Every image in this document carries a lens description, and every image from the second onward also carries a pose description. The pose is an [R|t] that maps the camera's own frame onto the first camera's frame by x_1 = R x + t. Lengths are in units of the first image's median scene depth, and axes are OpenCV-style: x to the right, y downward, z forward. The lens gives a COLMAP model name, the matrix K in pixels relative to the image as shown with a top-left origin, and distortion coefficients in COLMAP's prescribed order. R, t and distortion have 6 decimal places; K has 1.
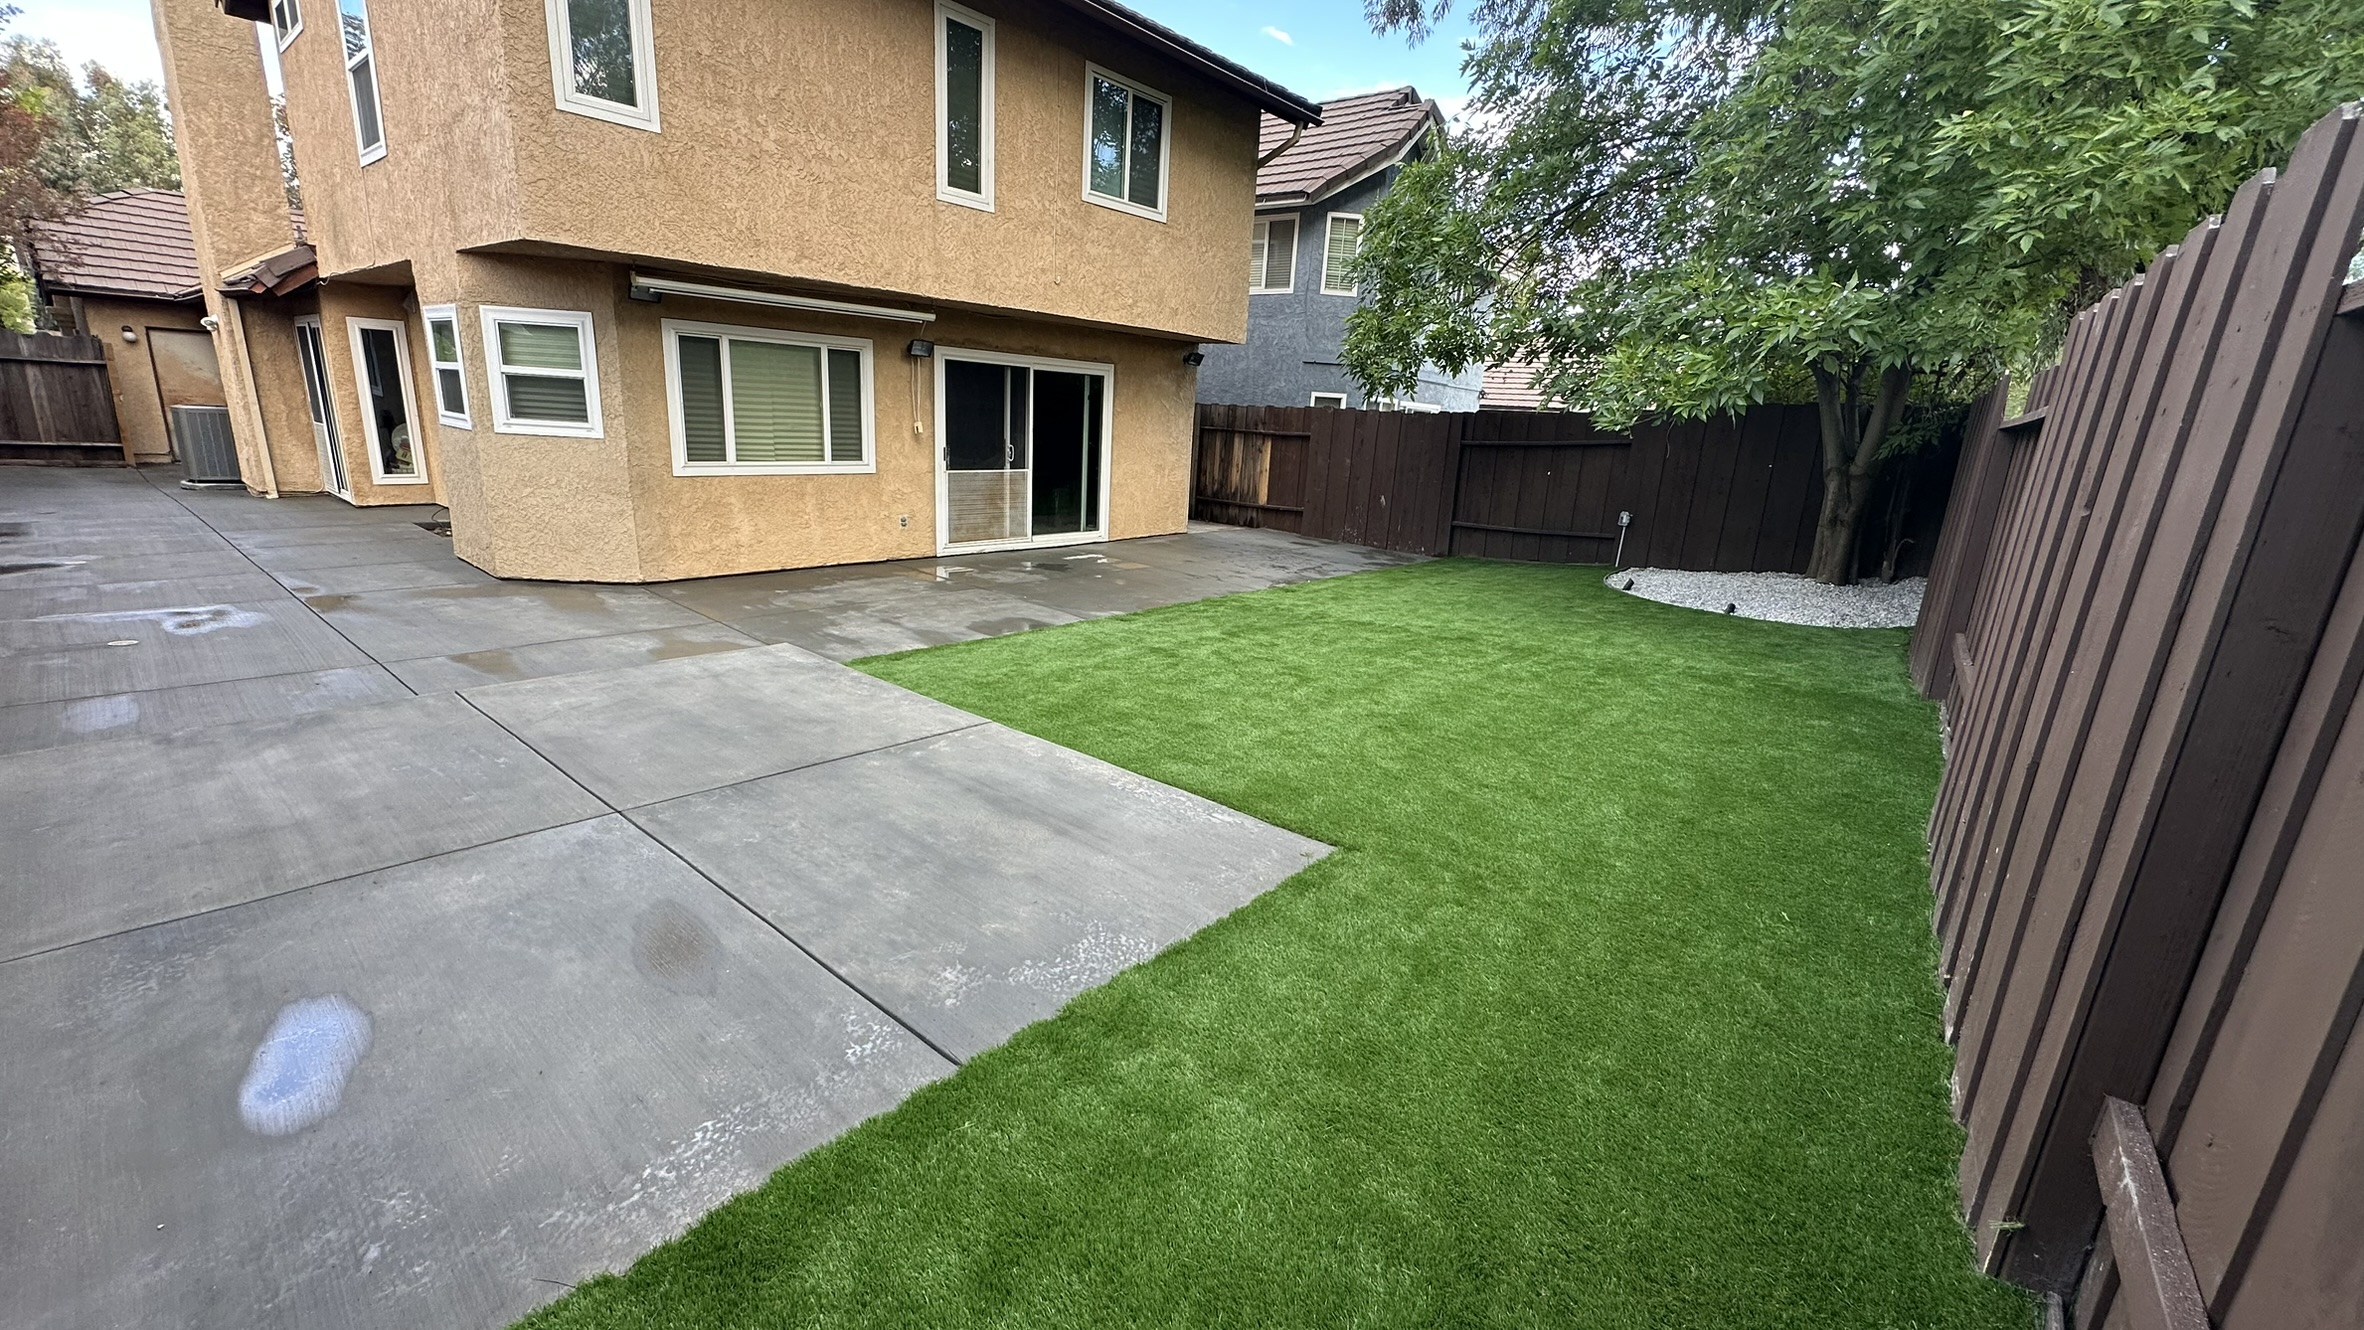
lens RADIAL K [[958.6, 0, 1182.0], [0, 958.6, 665.0], [0, 0, 1]] dist [-0.003665, -0.000110]
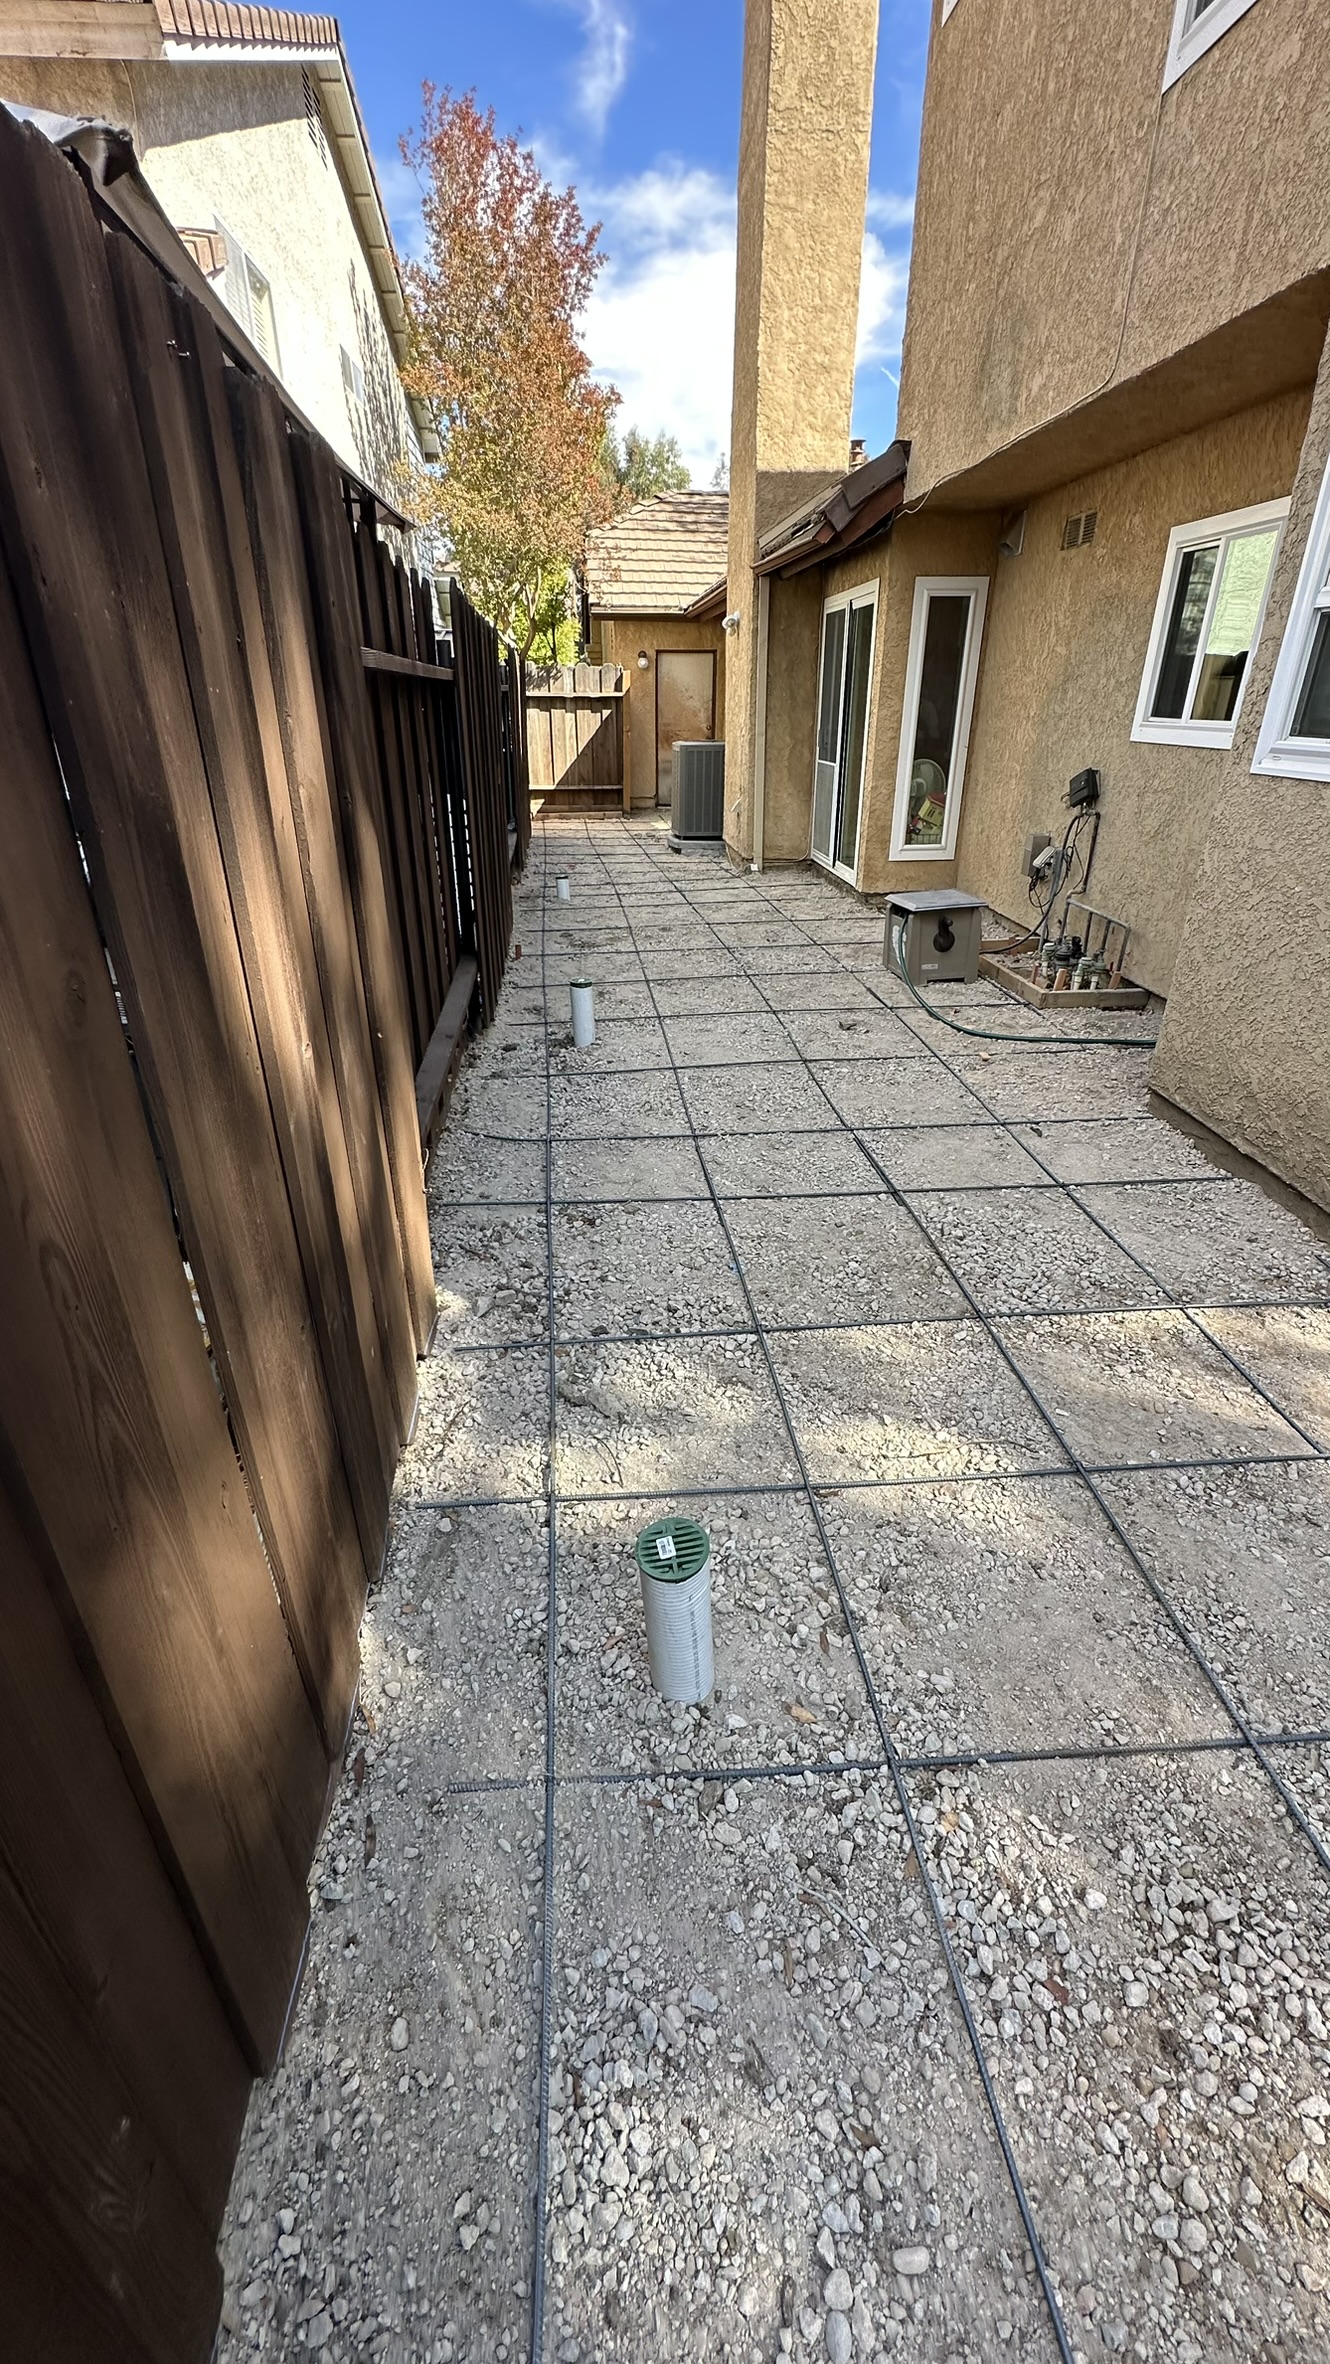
lens RADIAL K [[958.6, 0, 670.1], [0, 958.6, 1187.3], [0, 0, 1]] dist [-0.003665, -0.000110]
pose [[0.721395, 0.267349, -0.638838, -0.758661], [-0.144000, 0.960224, 0.239238, -0.175048], [0.677387, -0.080592, 0.731199, 0.635851]]
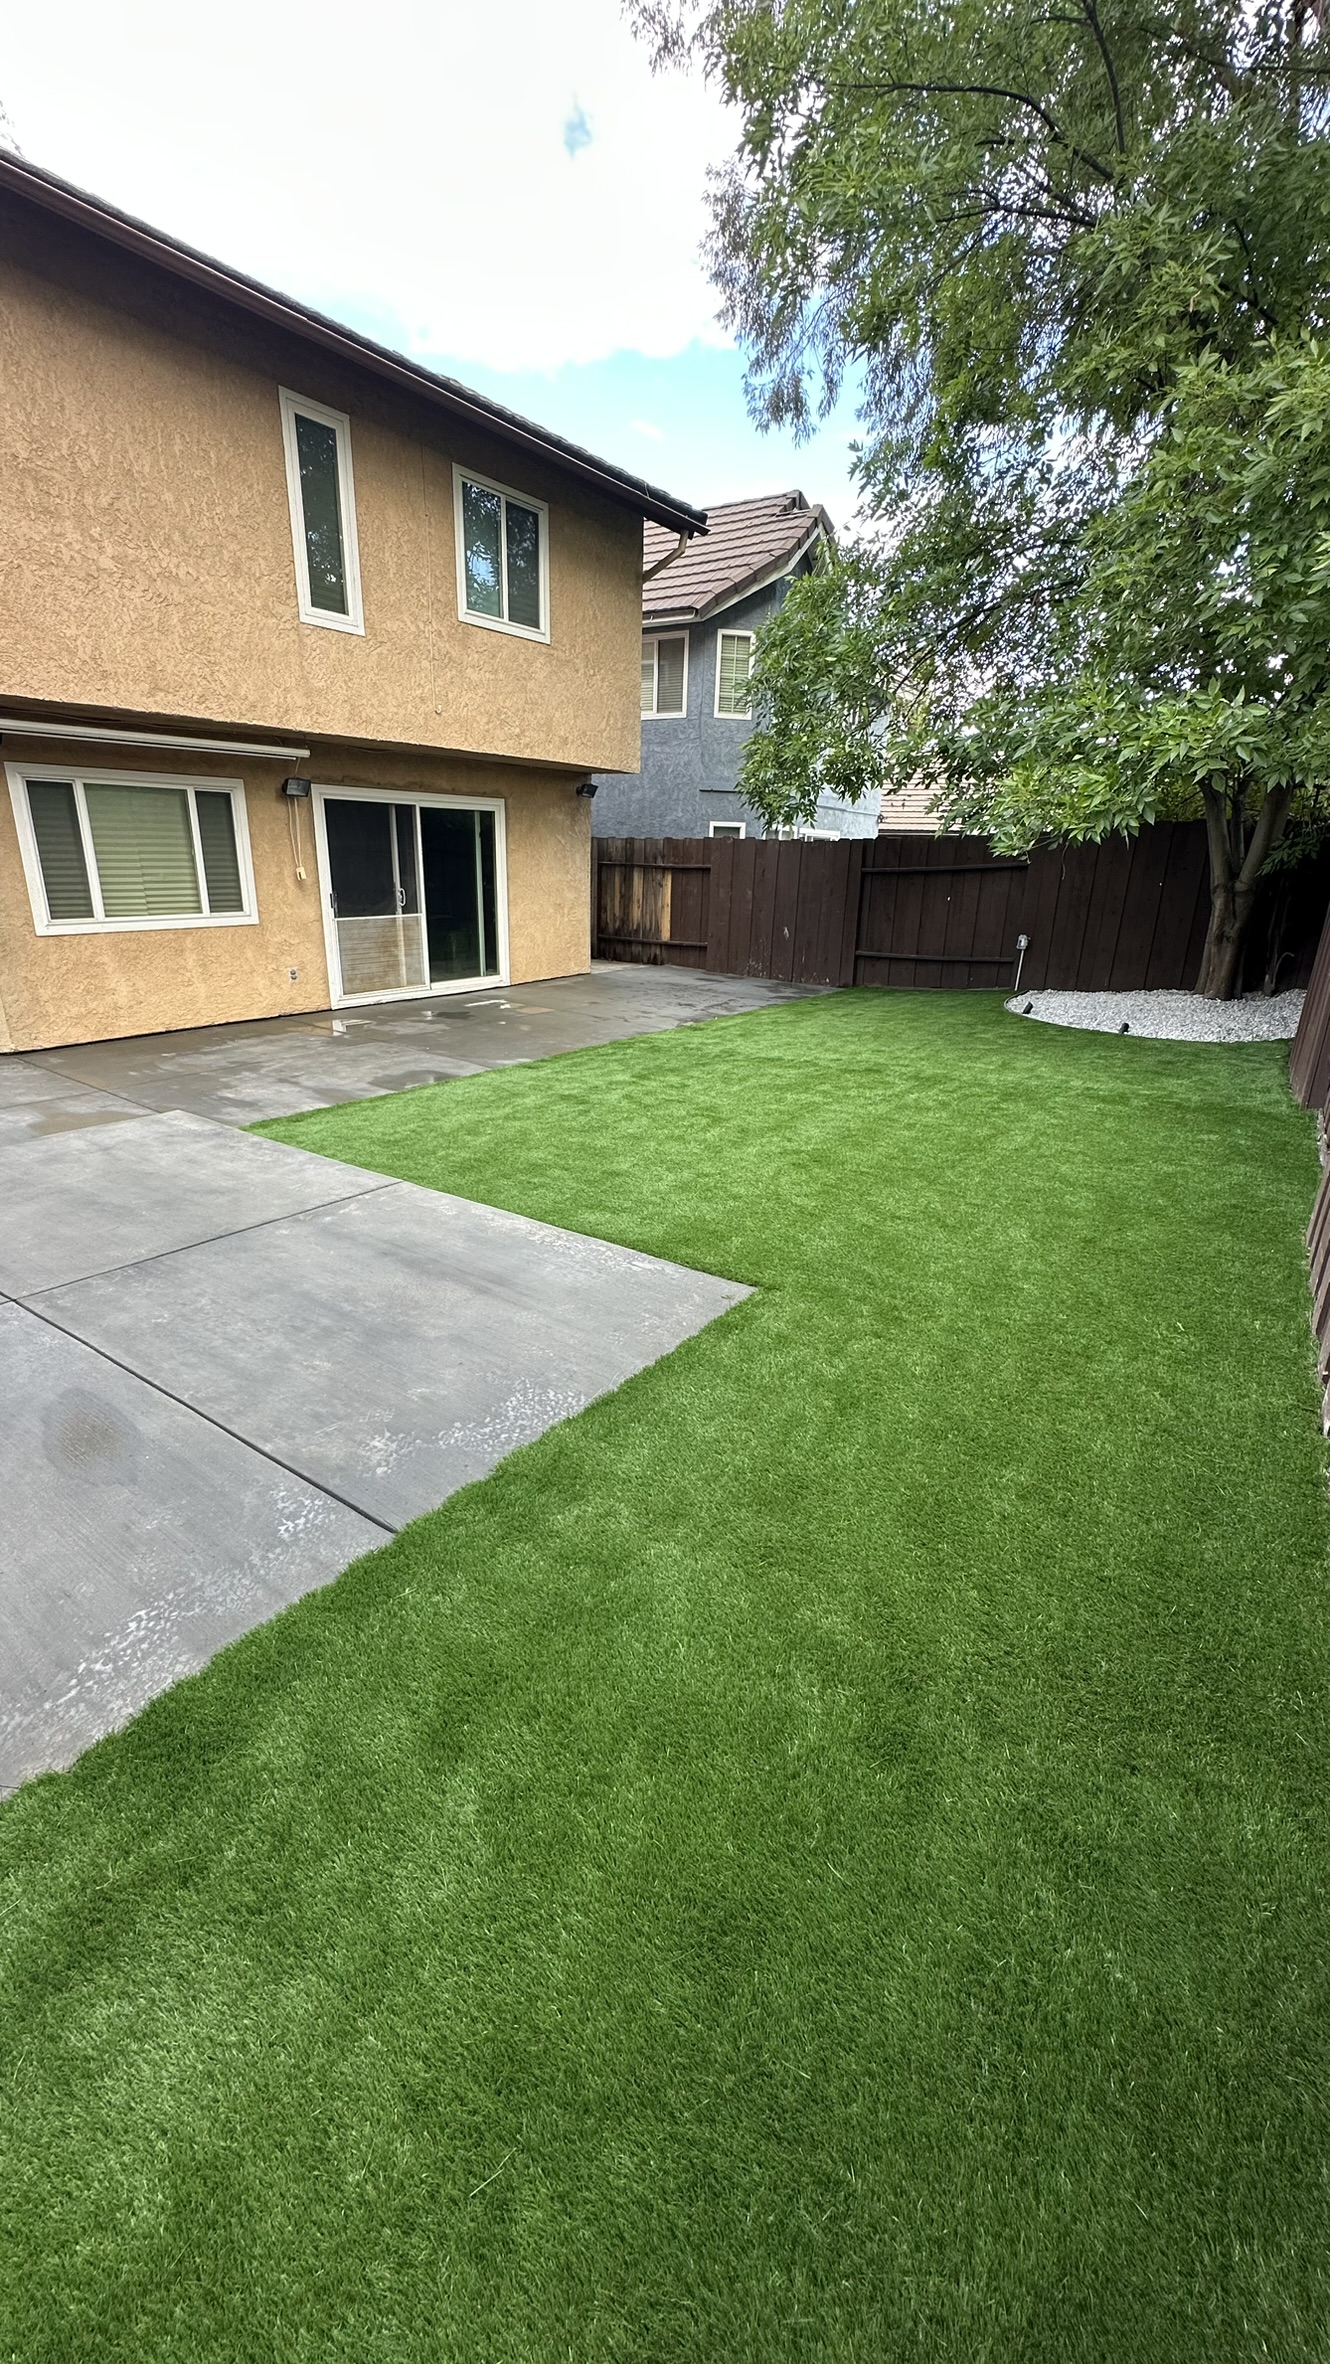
lens RADIAL K [[958.6, 0, 670.1], [0, 958.6, 1187.3], [0, 0, 1]] dist [-0.003665, -0.000110]
pose [[0.995508, -0.057549, 0.075184, -0.000238], [0.050853, 0.994810, 0.088126, -0.005311], [-0.079865, -0.083907, 0.993268, 0.003692]]
